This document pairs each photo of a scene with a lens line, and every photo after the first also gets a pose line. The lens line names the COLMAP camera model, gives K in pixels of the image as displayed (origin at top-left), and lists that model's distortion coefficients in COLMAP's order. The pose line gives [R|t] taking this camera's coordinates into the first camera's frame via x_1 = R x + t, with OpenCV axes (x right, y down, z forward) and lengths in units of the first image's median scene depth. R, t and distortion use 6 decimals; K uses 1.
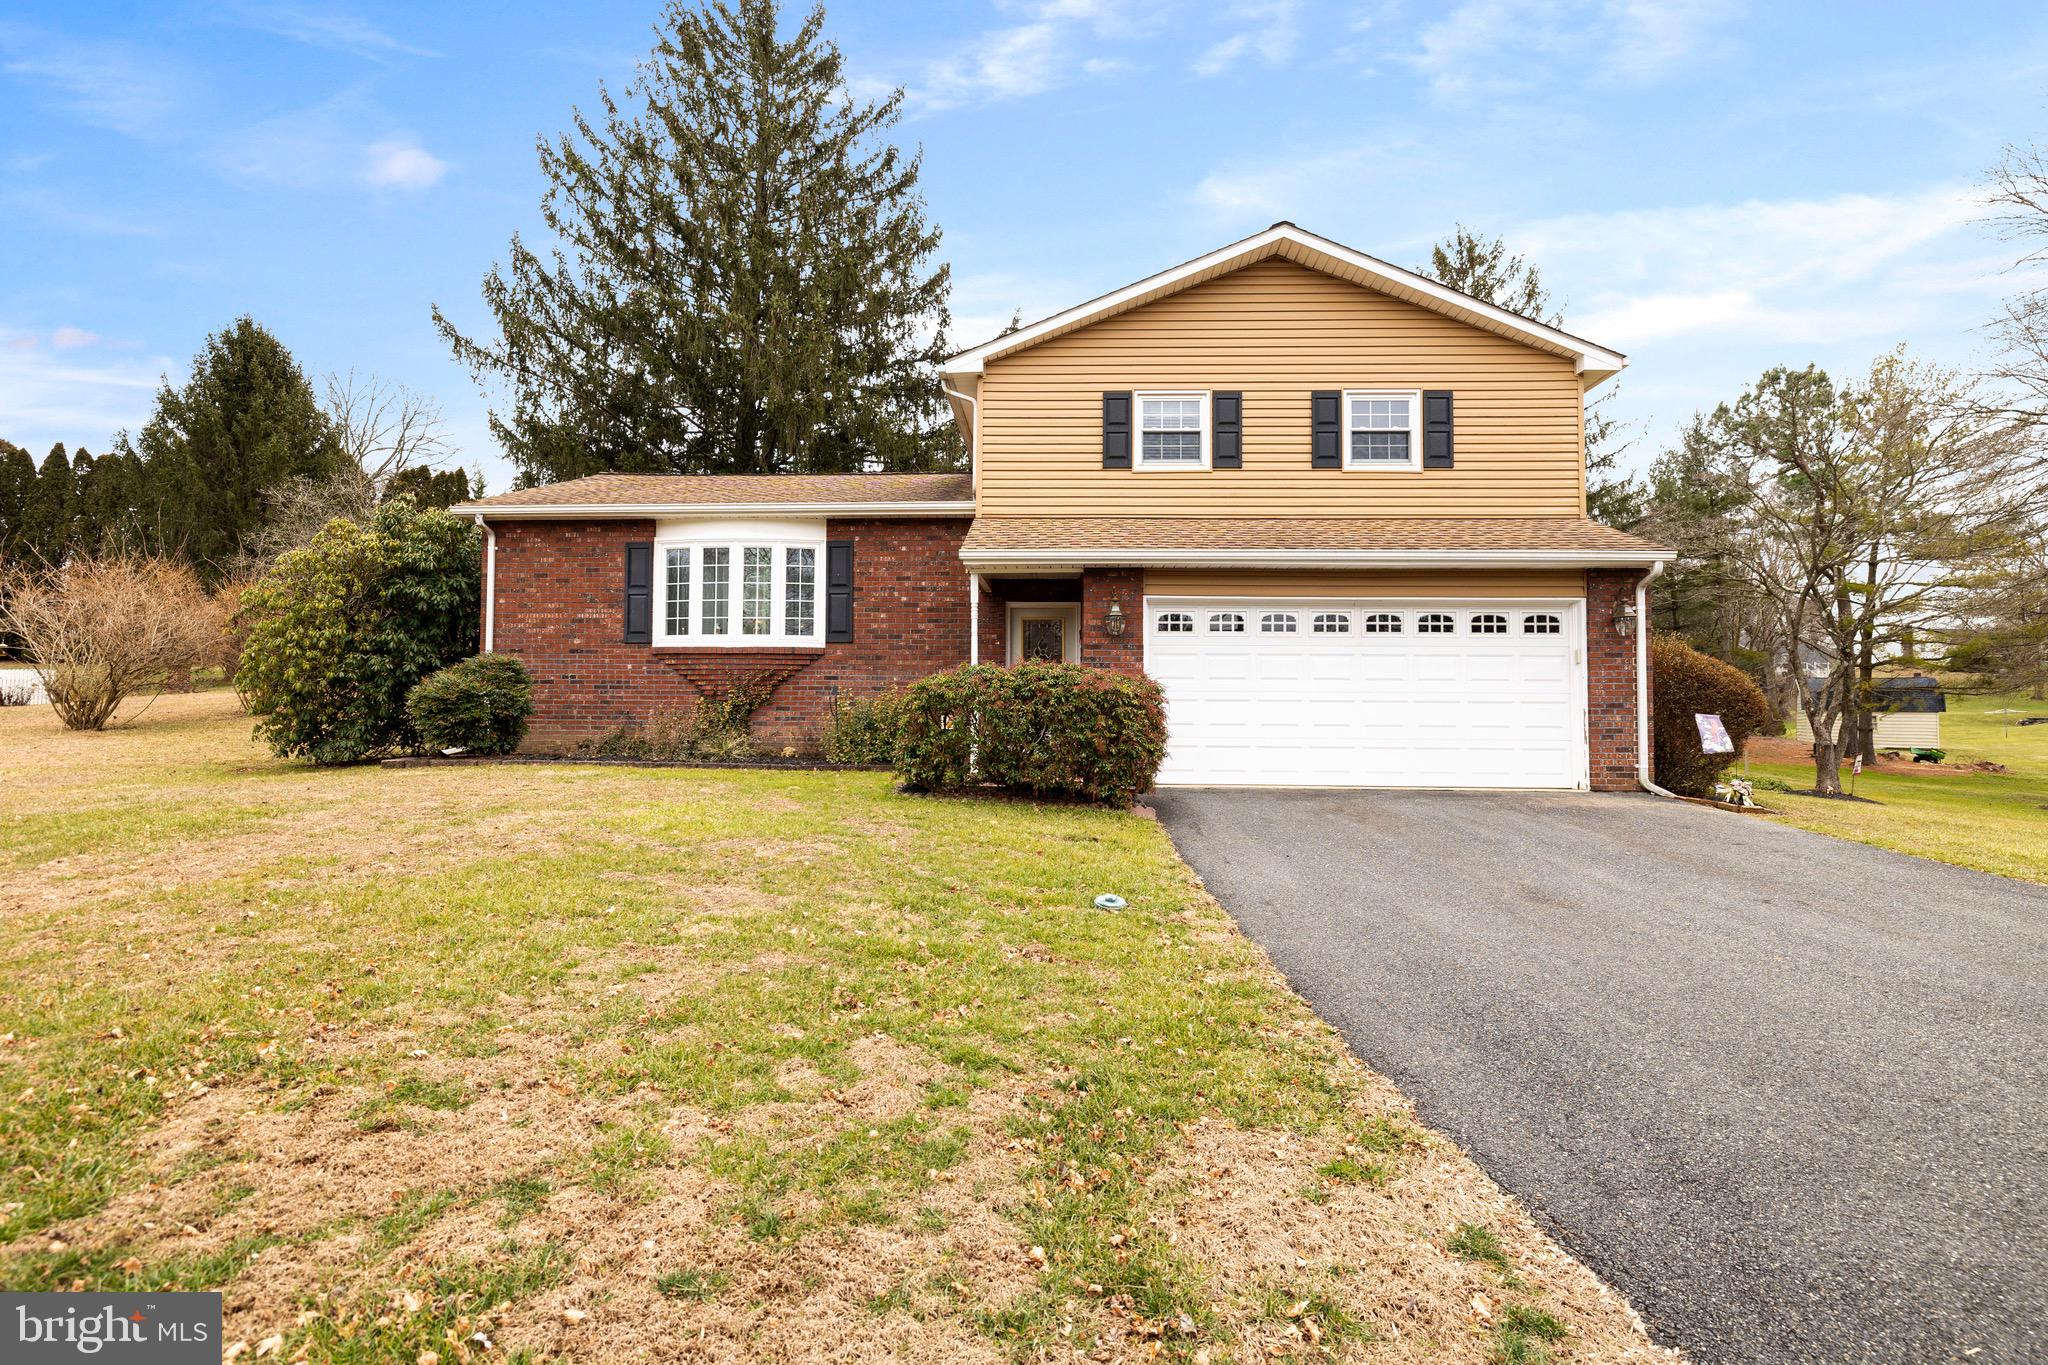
lens RADIAL K [[970.5, 0, 1024.0], [0, 970.5, 682.5], [0, 0, 1]] dist [-0.003921, 0.000266]
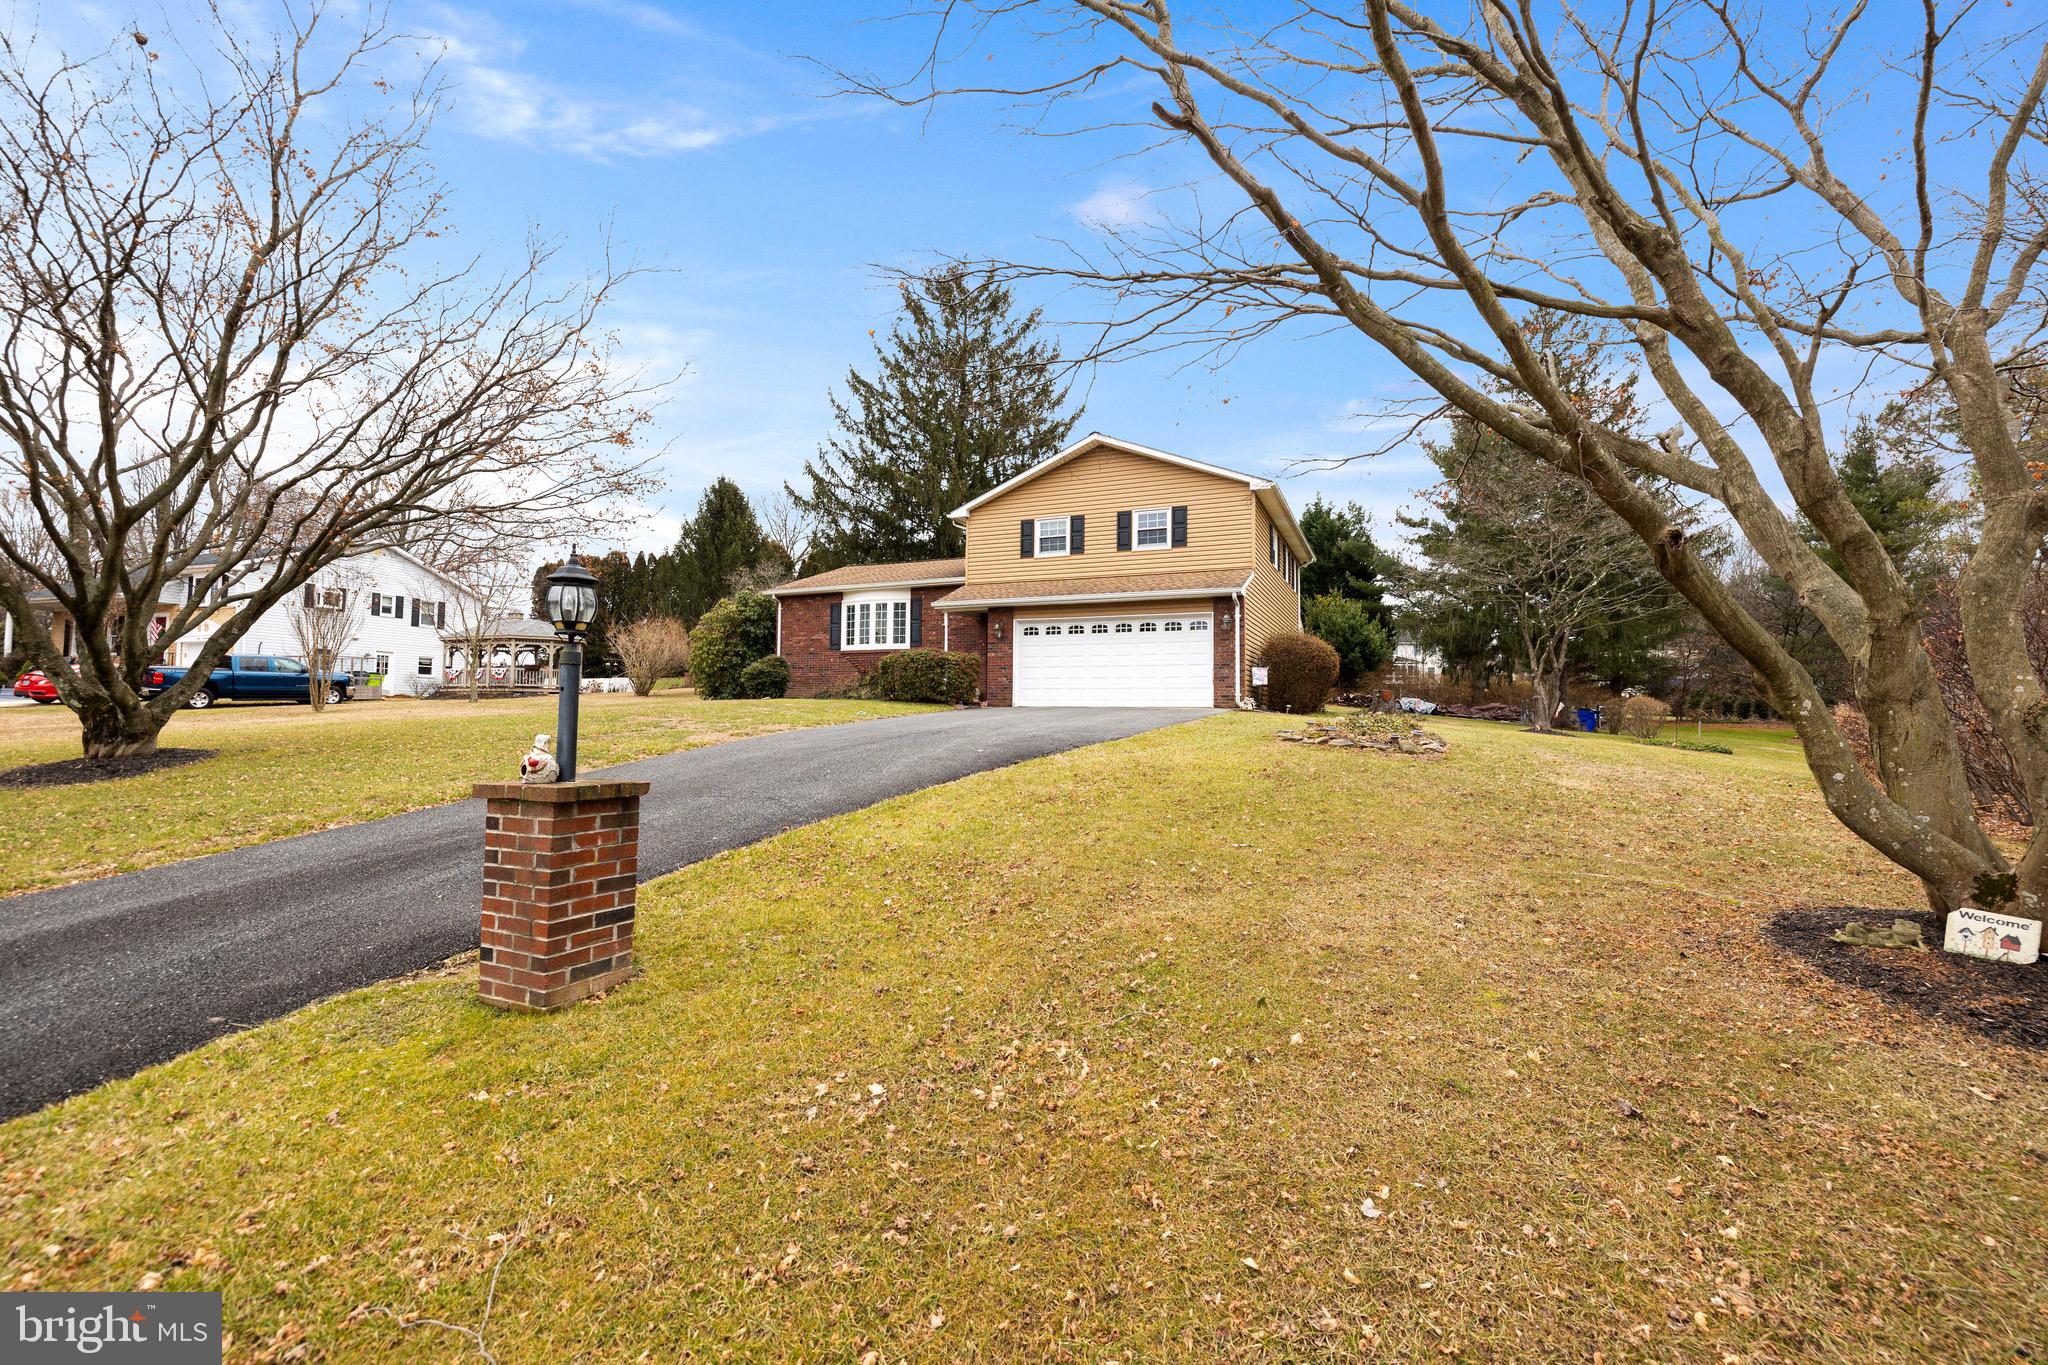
lens RADIAL K [[844.8, 0, 1024.0], [0, 844.8, 682.5], [0, 0, 1]] dist [0.000696, -0.000179]
pose [[0.933795, -0.013248, -0.357562, 0.687145], [0.008407, 0.999851, -0.015090, 0.067609], [0.357709, 0.011085, 0.933767, -0.633552]]
